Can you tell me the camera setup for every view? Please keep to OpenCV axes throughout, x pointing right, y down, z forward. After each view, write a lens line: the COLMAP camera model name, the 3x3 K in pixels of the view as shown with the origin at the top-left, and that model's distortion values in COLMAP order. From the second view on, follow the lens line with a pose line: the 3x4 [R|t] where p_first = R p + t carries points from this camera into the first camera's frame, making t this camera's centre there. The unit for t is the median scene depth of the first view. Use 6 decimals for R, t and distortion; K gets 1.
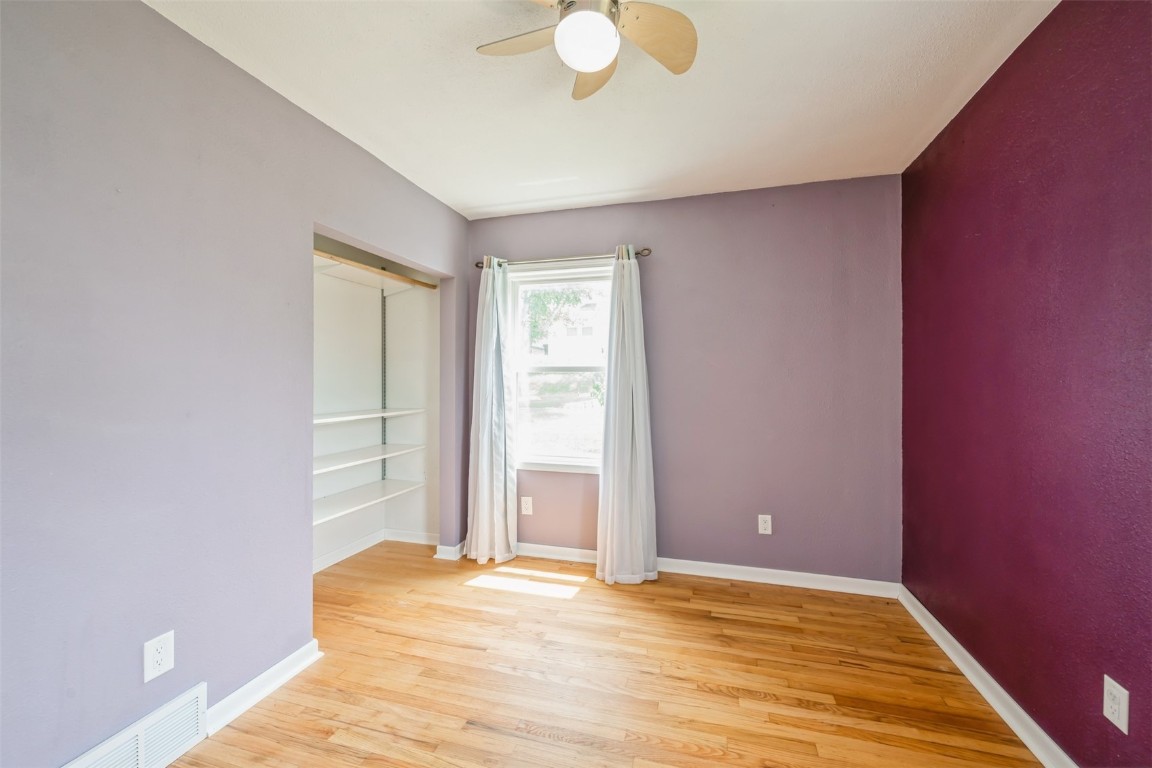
lens RADIAL K [[459.2, 0, 577.4], [0, 459.2, 380.4], [0, 0, 1]] dist [-0.001040, 0.000012]
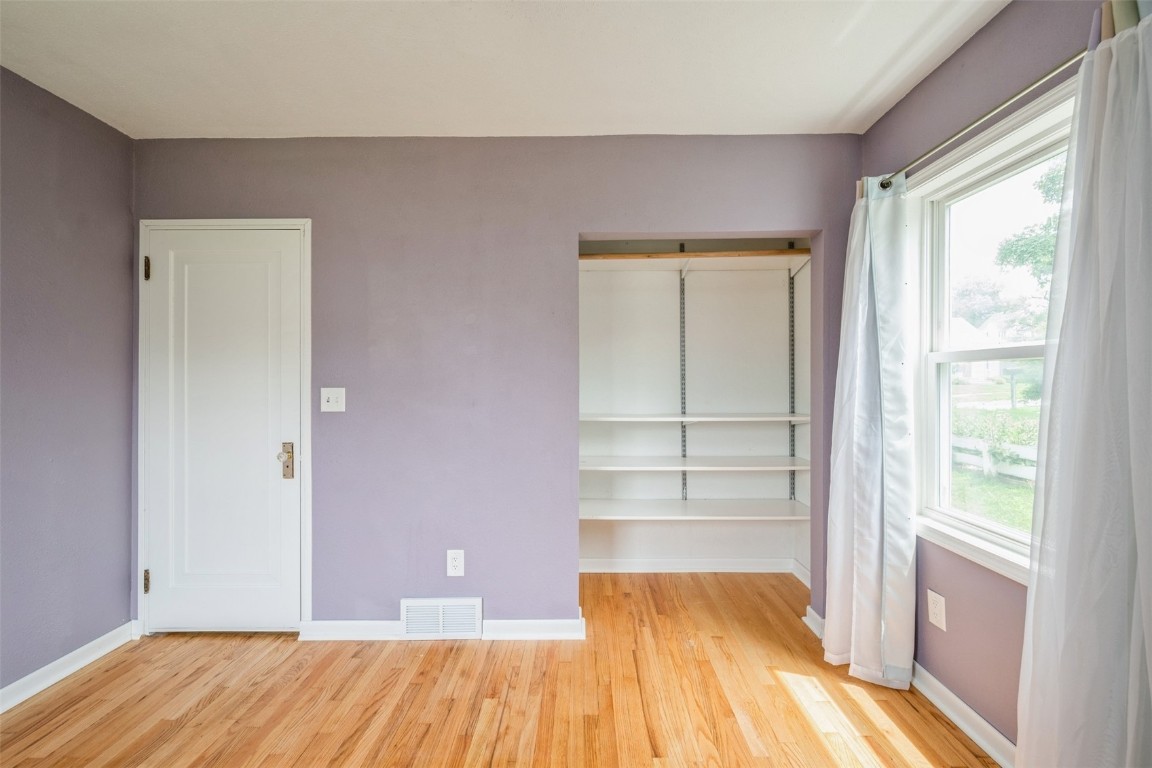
lens RADIAL K [[459.2, 0, 577.4], [0, 459.2, 380.4], [0, 0, 1]] dist [-0.001040, 0.000012]
pose [[0.271325, -0.002349, -0.962485, 0.334033], [0.002420, 0.999996, -0.001758, 0.003658], [0.962485, -0.001852, 0.271329, 0.508439]]
